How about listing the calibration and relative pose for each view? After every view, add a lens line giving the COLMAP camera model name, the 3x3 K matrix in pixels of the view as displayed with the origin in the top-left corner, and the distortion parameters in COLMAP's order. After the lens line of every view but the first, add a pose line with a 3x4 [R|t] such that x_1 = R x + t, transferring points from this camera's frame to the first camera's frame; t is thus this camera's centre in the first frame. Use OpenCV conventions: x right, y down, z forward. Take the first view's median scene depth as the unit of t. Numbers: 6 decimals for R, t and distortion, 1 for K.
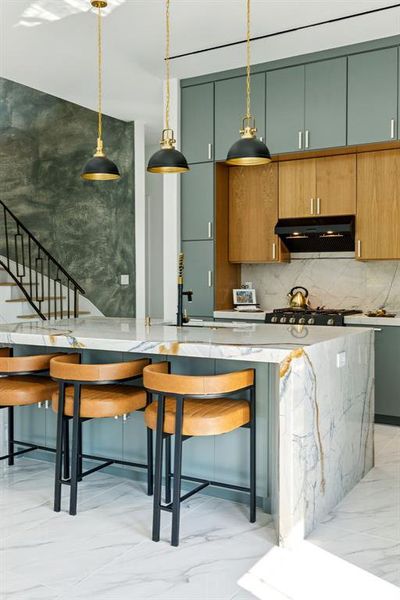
lens RADIAL K [[614.5, 0, 199.9], [0, 614.5, 282.5], [0, 0, 1]] dist [0.079342, -0.003189]
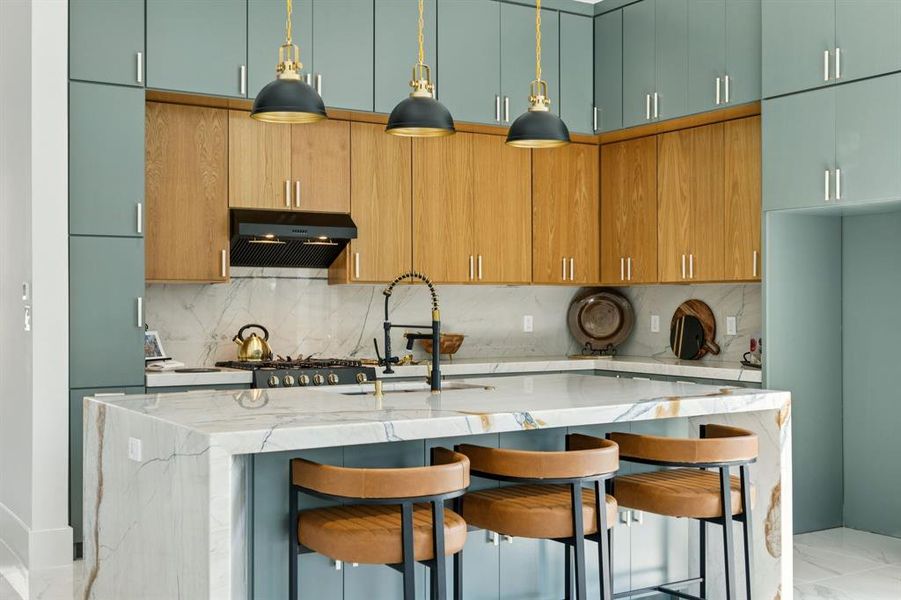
lens RADIAL K [[1081.3, 0, 450.5], [0, 1081.3, 300.0], [0, 0, 1]] dist [-0.081716, -0.000875]
pose [[0.466394, 0.002067, 0.884575, -0.699136], [0.011457, 0.999899, -0.008377, -0.005872], [-0.884503, 0.014042, 0.466323, 0.355937]]
